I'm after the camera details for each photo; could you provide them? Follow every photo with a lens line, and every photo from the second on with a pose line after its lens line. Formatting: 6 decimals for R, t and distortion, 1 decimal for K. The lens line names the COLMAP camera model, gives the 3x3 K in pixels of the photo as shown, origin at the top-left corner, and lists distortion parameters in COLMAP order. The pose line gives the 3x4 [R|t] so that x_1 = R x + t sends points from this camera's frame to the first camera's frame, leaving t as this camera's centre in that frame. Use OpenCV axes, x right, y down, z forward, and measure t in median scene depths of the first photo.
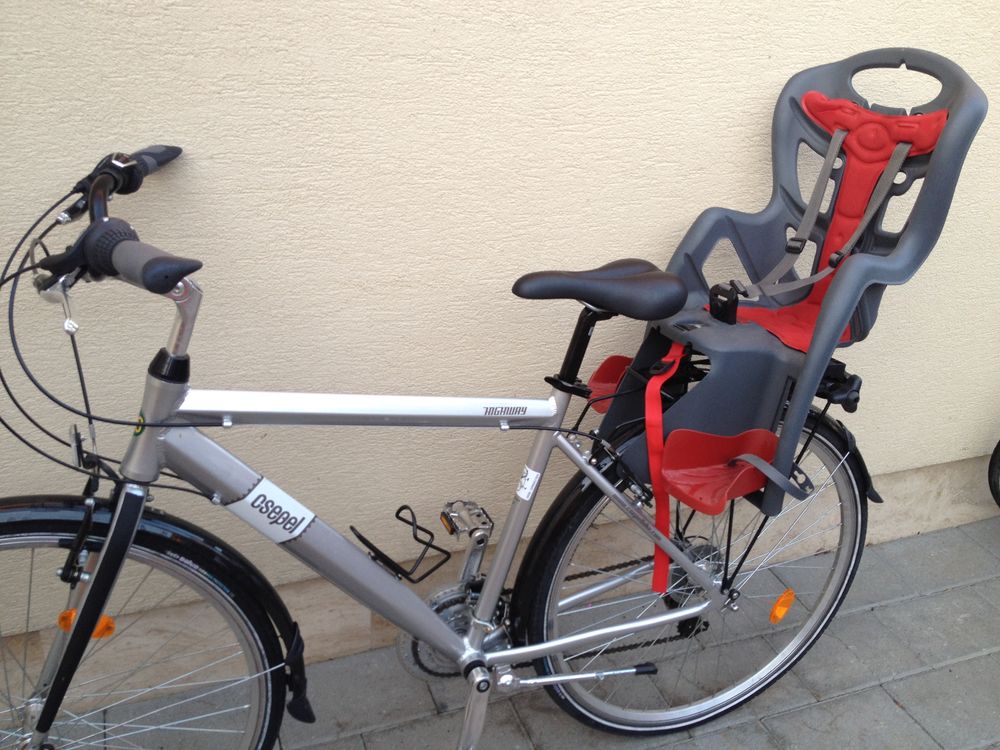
lens RADIAL K [[928.6, 0, 490.9], [0, 928.6, 370.6], [0, 0, 1]] dist [-0.004895, 0.000000]
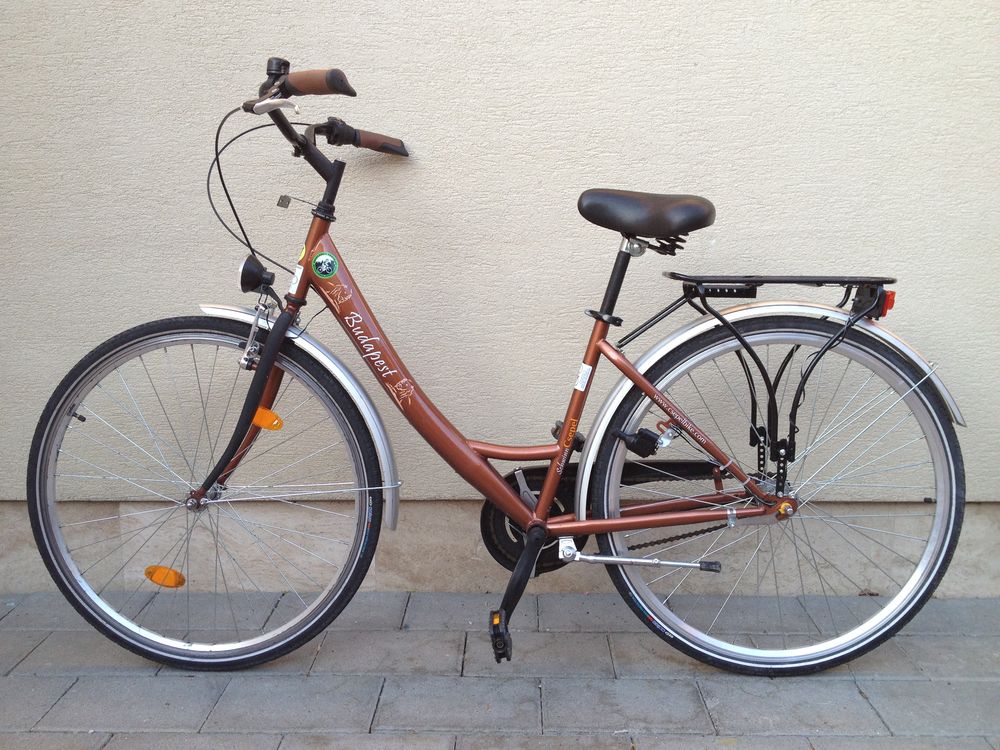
lens RADIAL K [[928.6, 0, 488.5], [0, 928.6, 384.1], [0, 0, 1]] dist [-0.004895, 0.000000]
pose [[0.923721, 0.006916, -0.383002, 0.539473], [-0.117100, 0.957073, -0.265140, 0.426232], [0.364728, 0.289765, 0.884878, -0.041370]]
